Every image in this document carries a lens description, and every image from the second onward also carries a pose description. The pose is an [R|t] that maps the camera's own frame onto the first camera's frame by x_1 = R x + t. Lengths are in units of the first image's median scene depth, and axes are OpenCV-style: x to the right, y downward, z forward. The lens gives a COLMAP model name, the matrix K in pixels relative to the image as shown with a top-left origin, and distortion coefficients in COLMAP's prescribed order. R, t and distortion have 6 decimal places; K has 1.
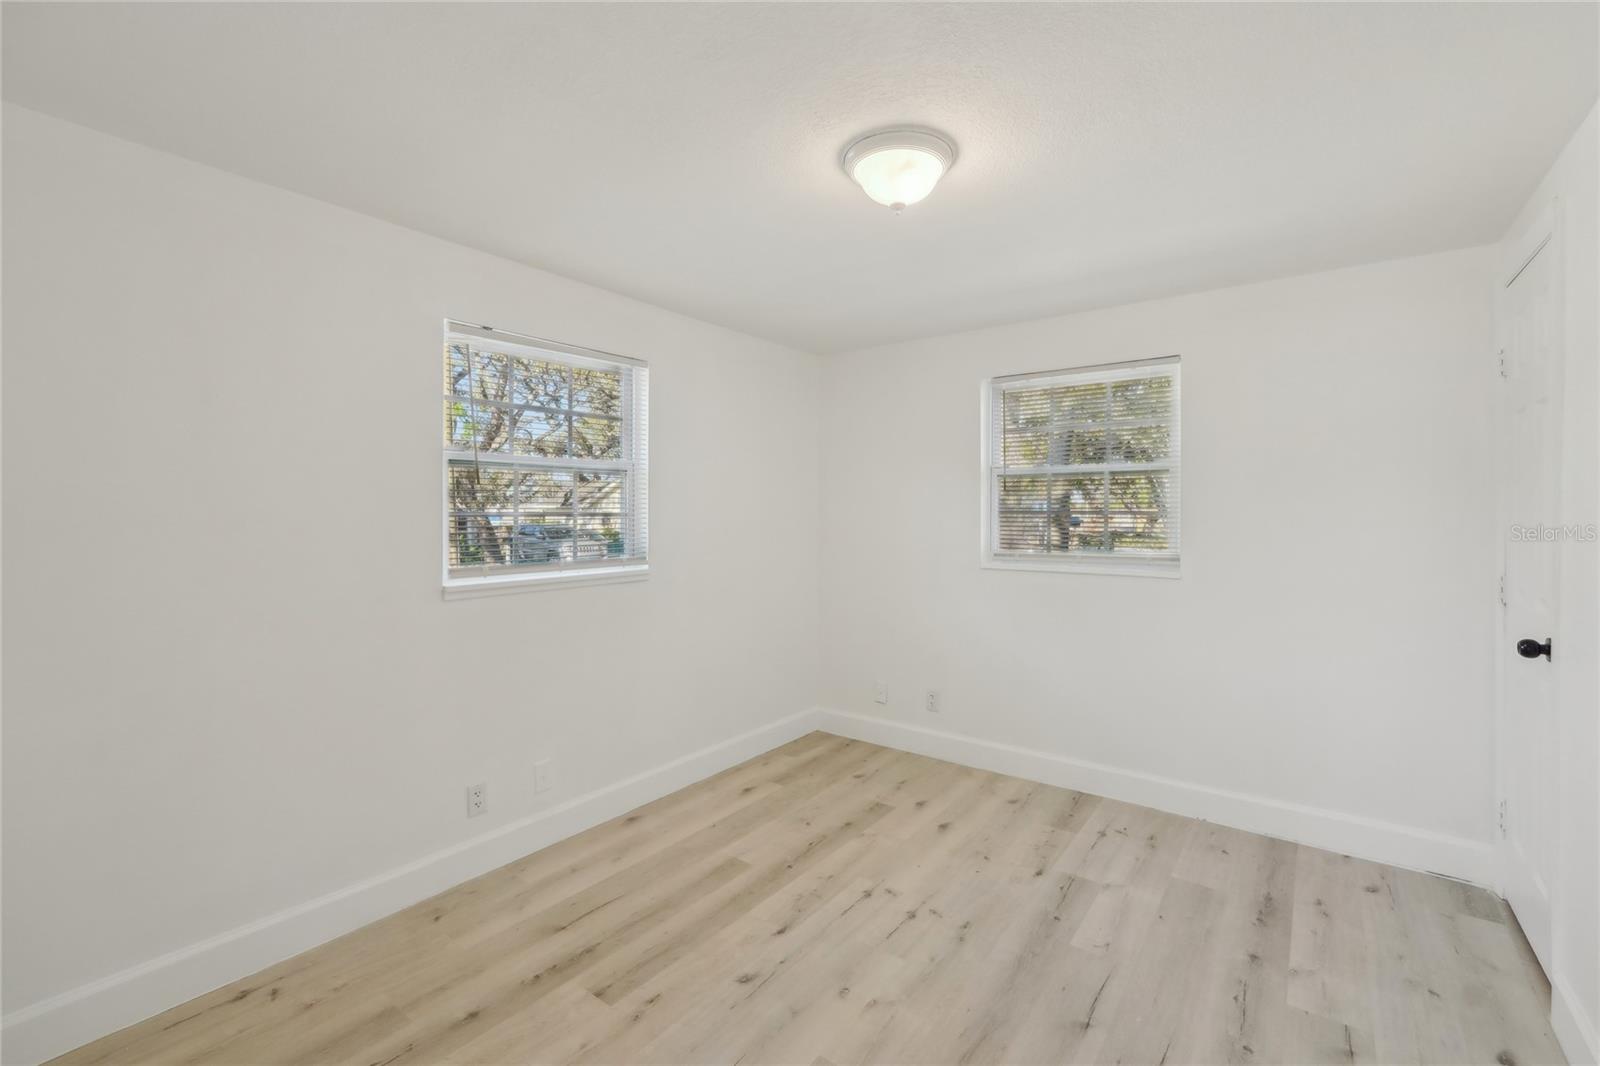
lens RADIAL K [[693.8, 0, 810.0], [0, 693.8, 512.2], [0, 0, 1]] dist [-0.001585, 0.000205]
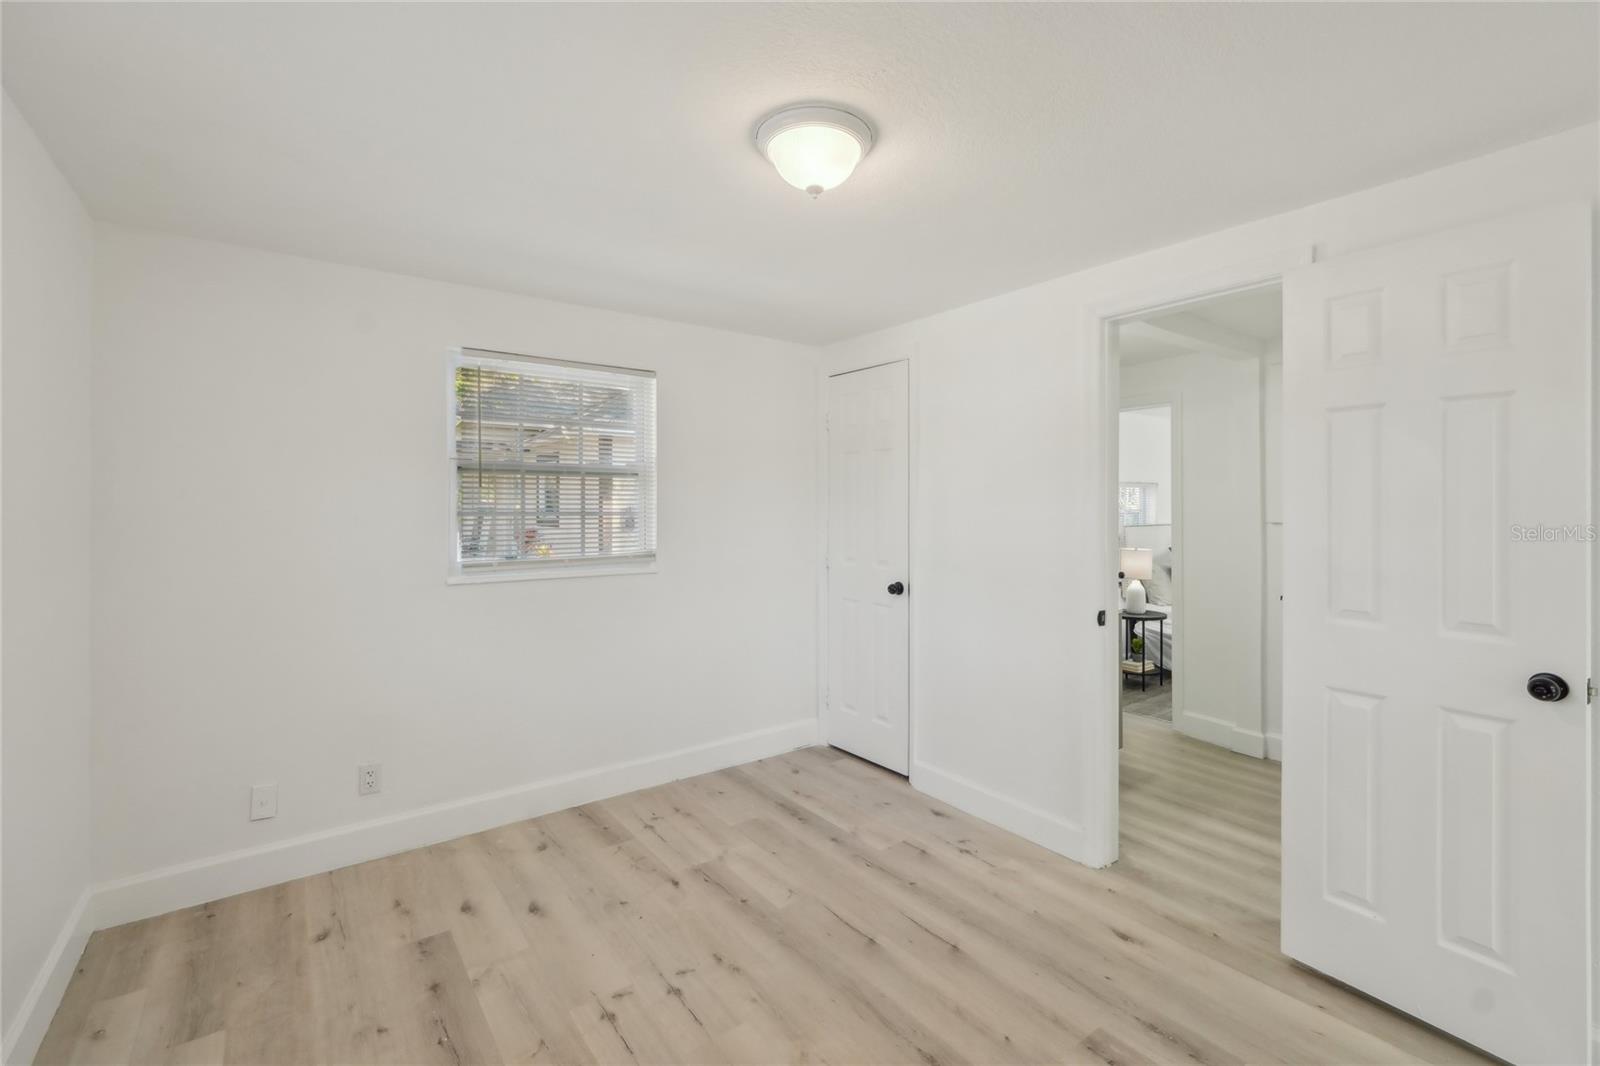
lens RADIAL K [[693.8, 0, 810.0], [0, 693.8, 512.2], [0, 0, 1]] dist [-0.001585, 0.000205]
pose [[0.282483, -0.010185, 0.959218, -0.504144], [0.002910, 0.999948, 0.009761, -0.012713], [-0.959268, 0.000034, 0.282498, 0.490824]]
